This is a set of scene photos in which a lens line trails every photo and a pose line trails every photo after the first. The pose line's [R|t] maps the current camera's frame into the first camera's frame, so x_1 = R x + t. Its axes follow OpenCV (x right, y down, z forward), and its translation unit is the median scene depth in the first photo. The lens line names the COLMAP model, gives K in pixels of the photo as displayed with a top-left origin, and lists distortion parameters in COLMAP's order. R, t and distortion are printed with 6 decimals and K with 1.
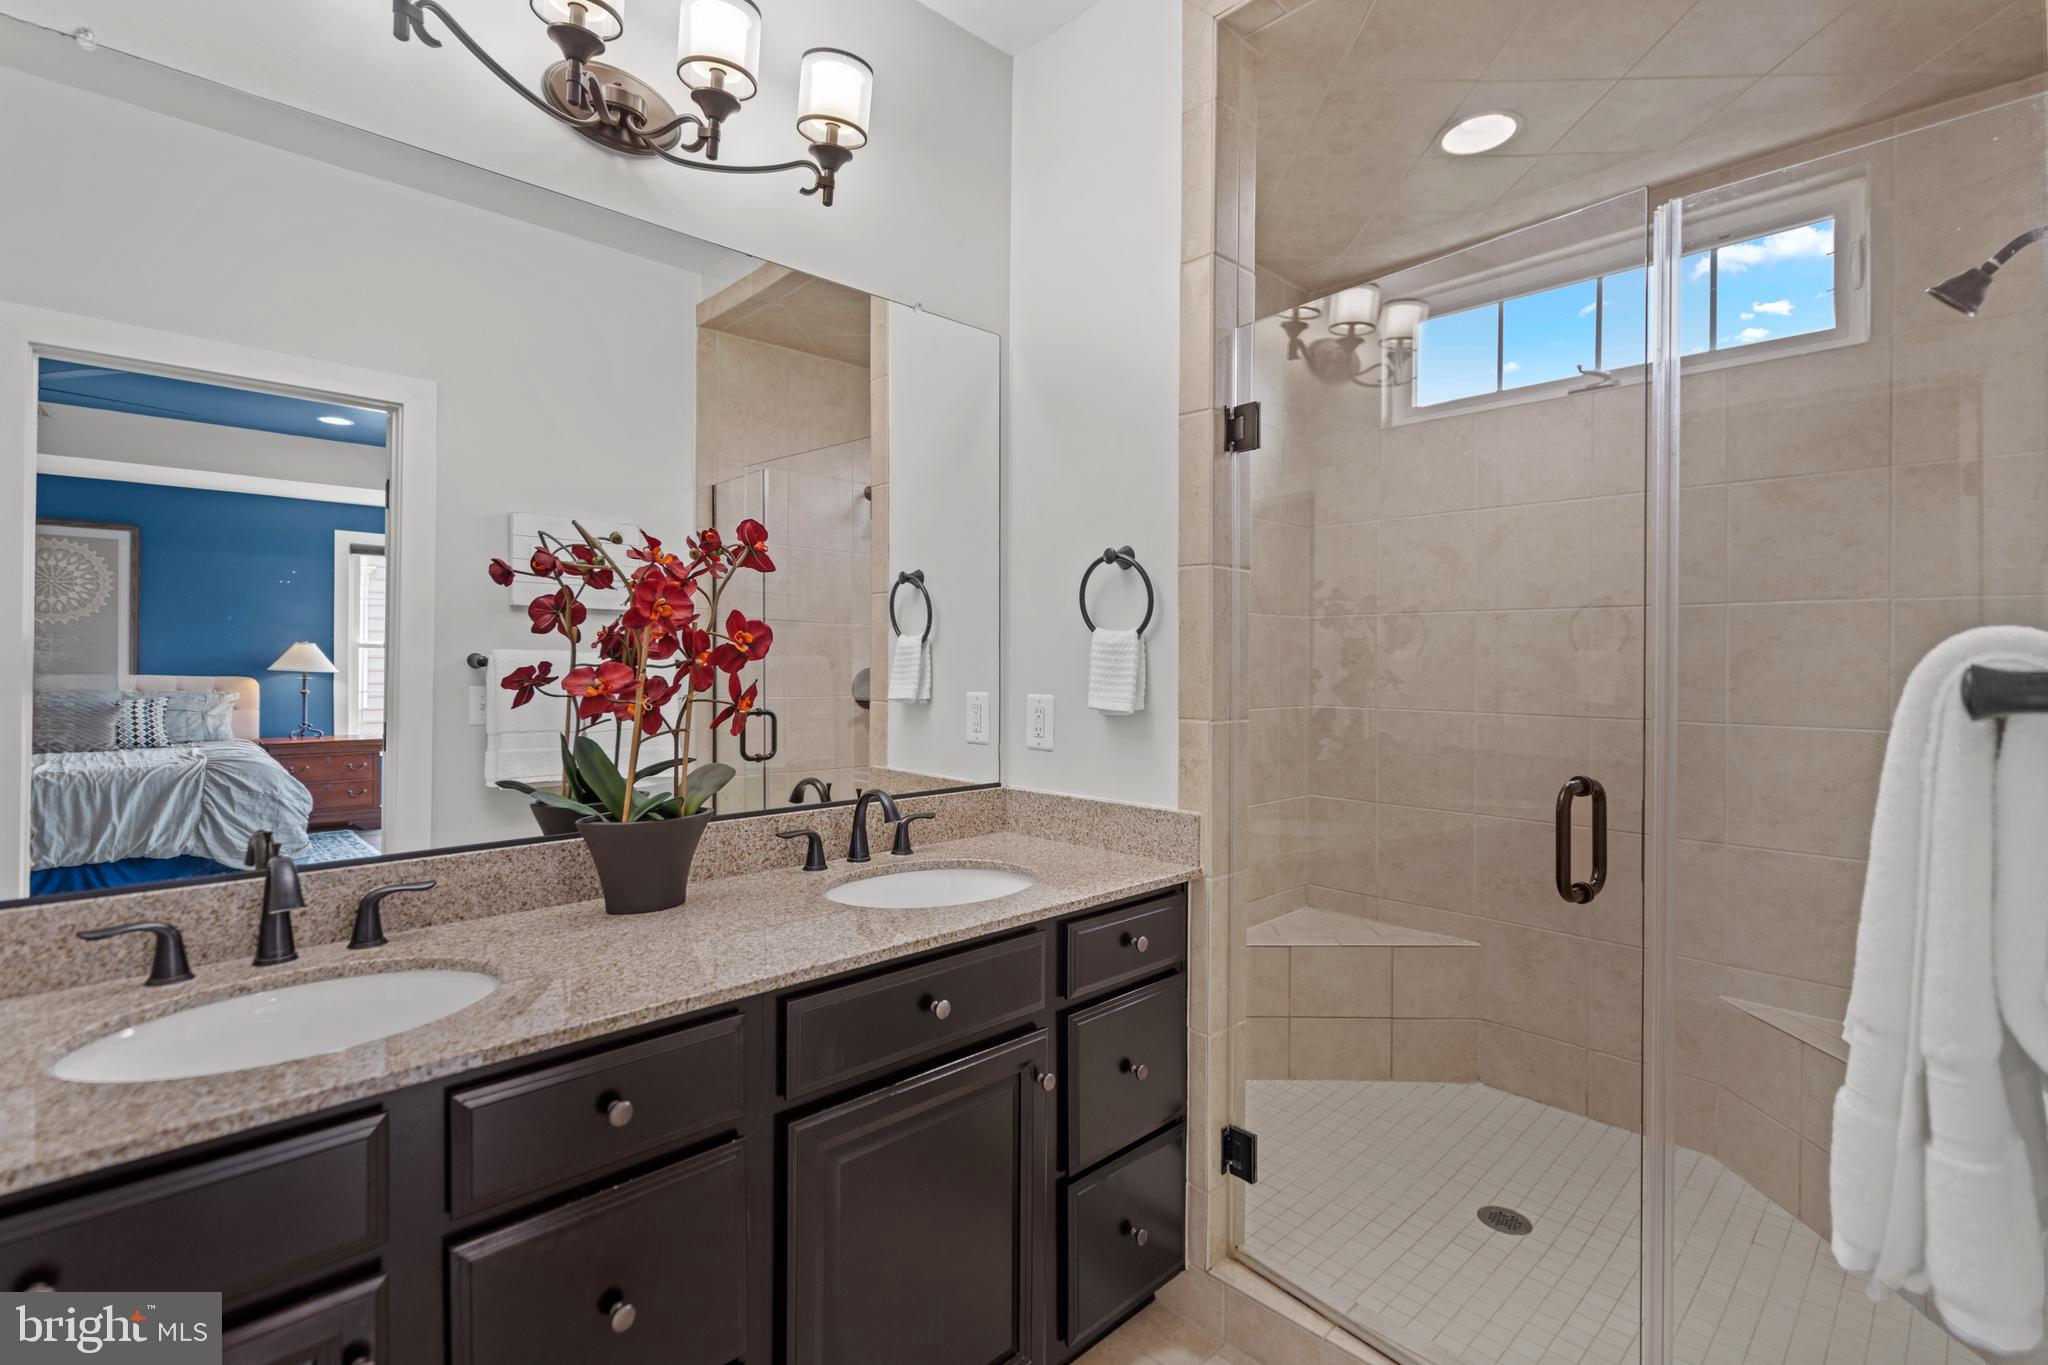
lens RADIAL K [[948.6, 0, 1022.2], [0, 948.6, 651.9], [0, 0, 1]] dist [0.000663, -0.000935]
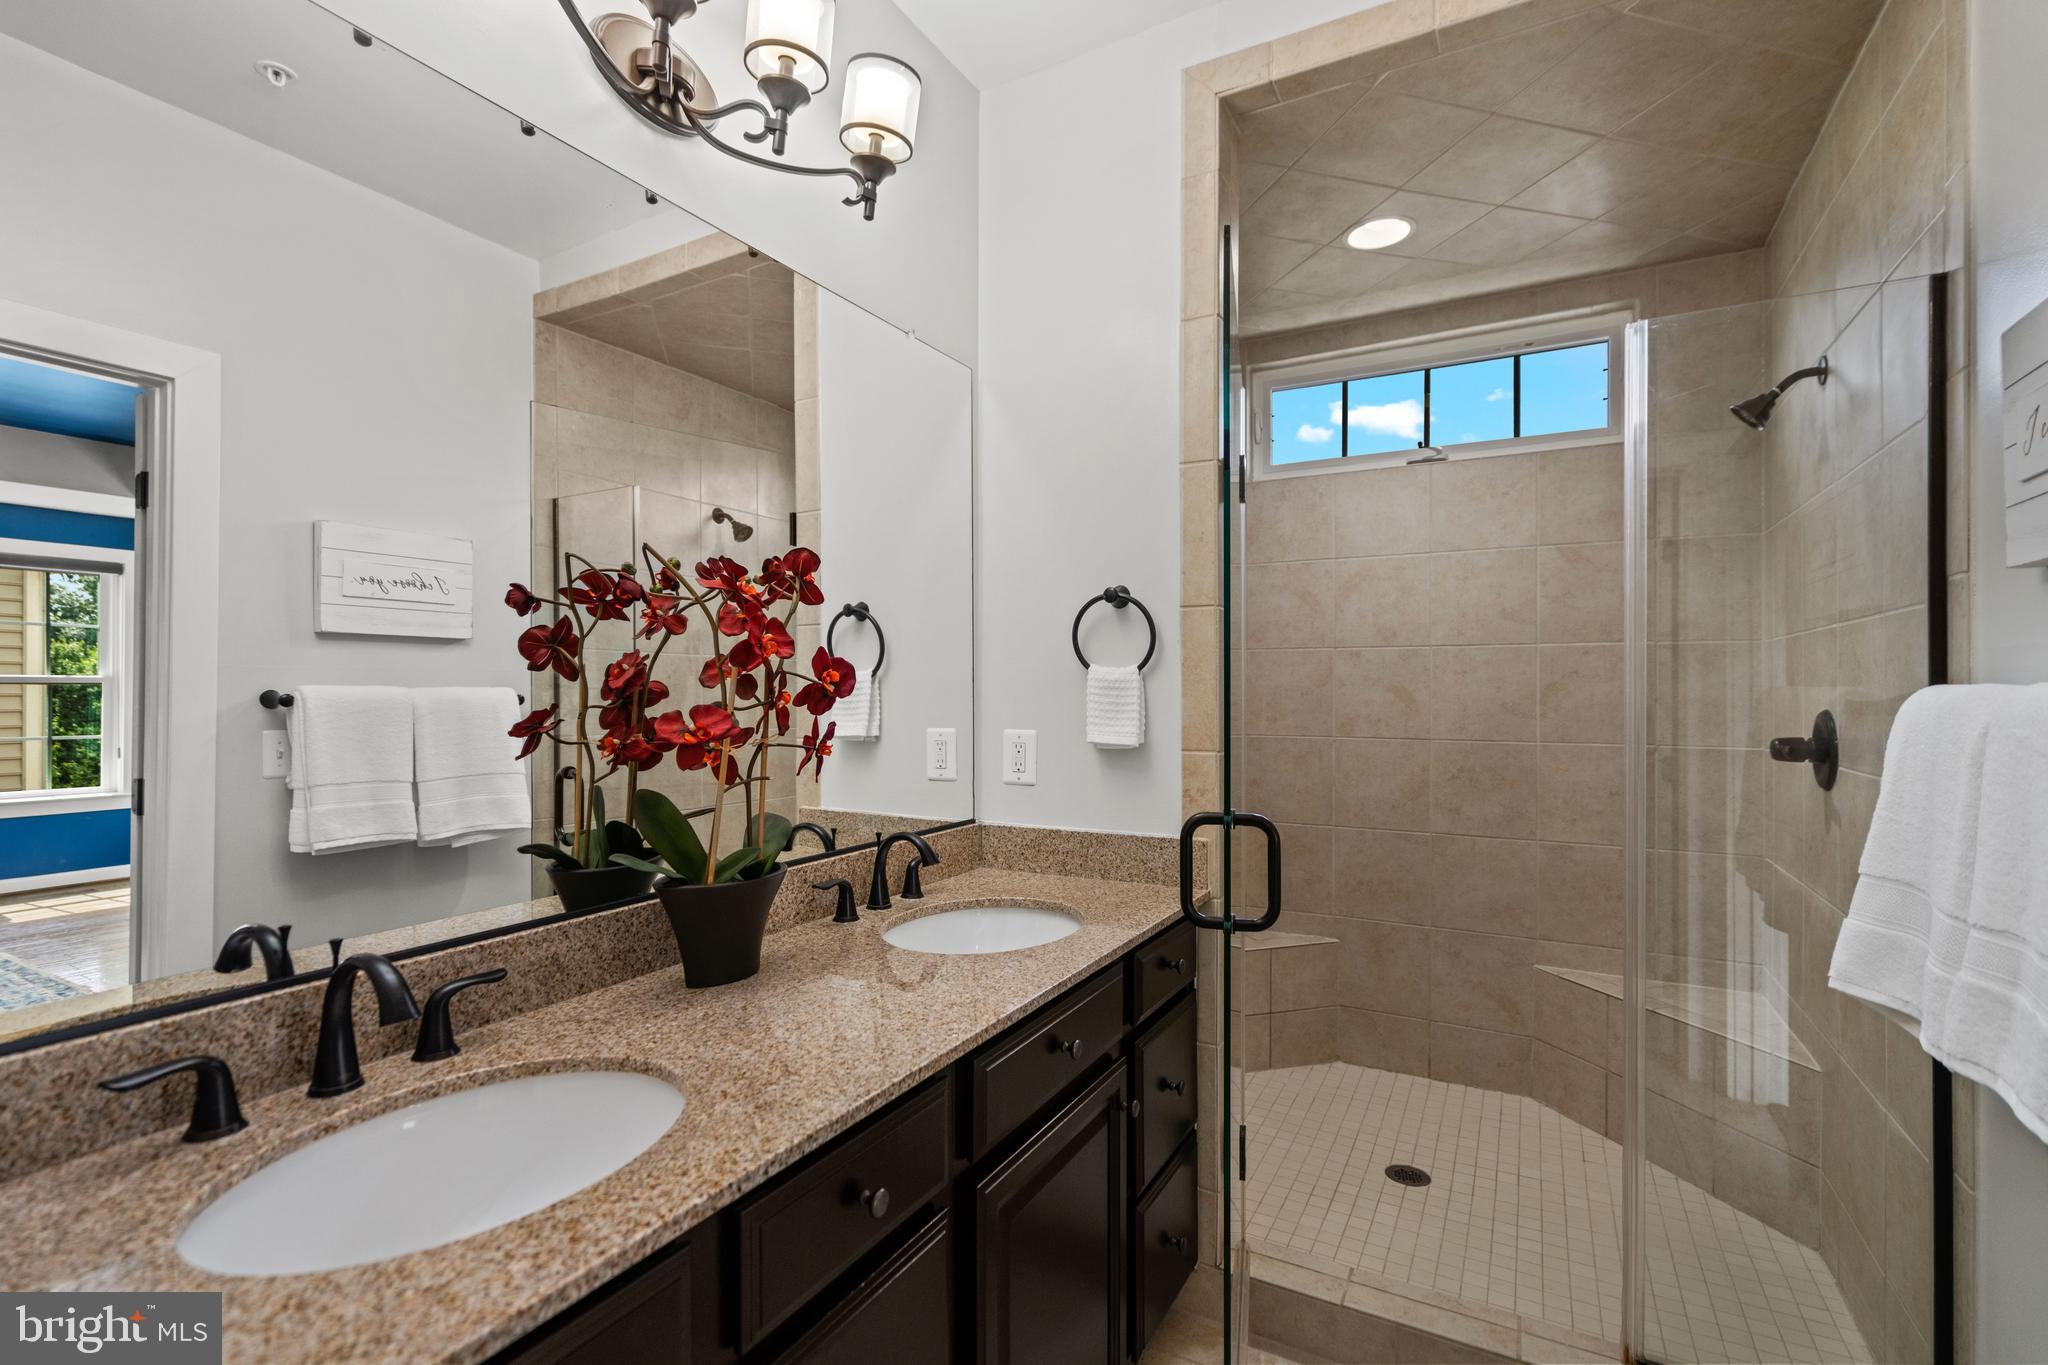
lens RADIAL K [[935.7, 0, 1024.0], [0, 935.7, 682.5], [0, 0, 1]] dist [-0.001932, 0.000328]
pose [[0.954645, -0.003510, 0.297727, -0.314473], [0.002833, 0.999992, 0.002706, -0.009124], [-0.297734, -0.001740, 0.954647, 0.056392]]
